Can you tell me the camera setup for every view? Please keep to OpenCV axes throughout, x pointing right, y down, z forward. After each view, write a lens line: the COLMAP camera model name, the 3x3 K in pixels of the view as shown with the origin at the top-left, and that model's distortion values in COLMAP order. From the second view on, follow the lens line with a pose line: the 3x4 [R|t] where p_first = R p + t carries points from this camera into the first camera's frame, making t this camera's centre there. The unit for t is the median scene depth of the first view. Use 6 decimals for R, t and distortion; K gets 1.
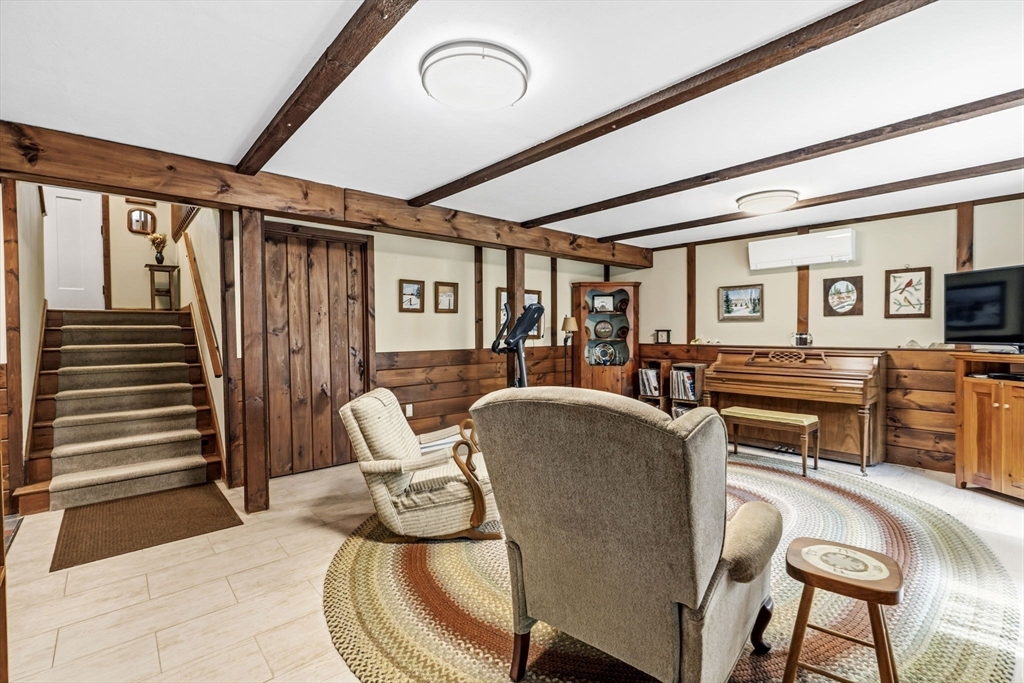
lens RADIAL K [[455.8, 0, 512.0], [0, 455.8, 341.5], [0, 0, 1]] dist [0.000158, 0.000032]
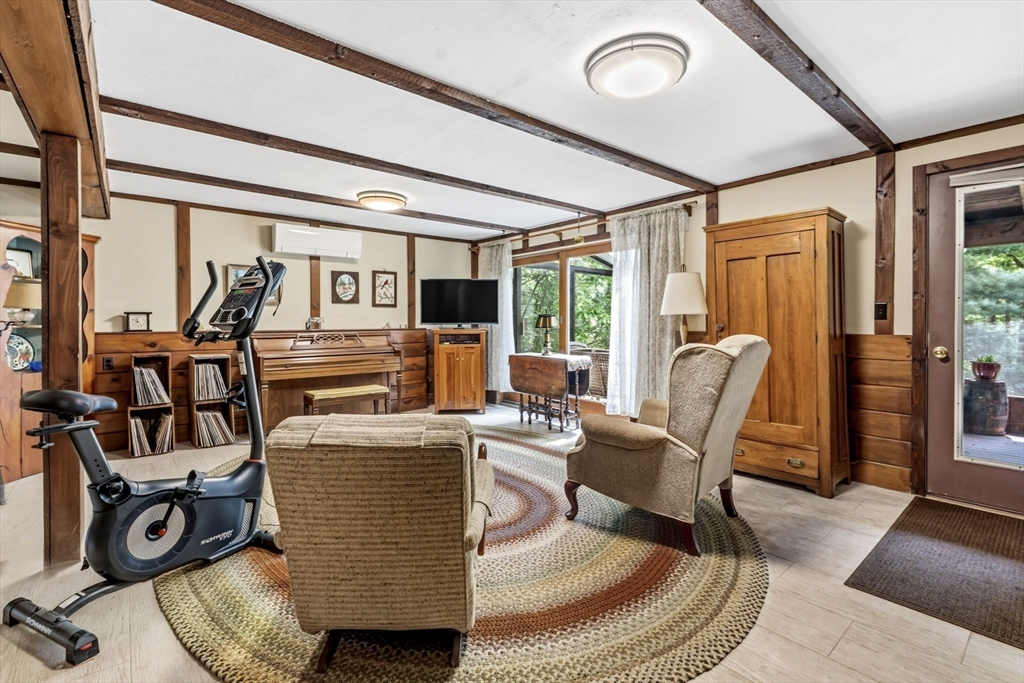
lens RADIAL K [[468.7, 0, 510.5], [0, 468.7, 324.7], [0, 0, 1]] dist [-0.002441, -0.000284]
pose [[0.040840, 0.002263, 0.999163, -0.542972], [0.025917, 0.999659, -0.003324, 0.016995], [-0.998830, 0.026031, 0.040767, 0.570830]]
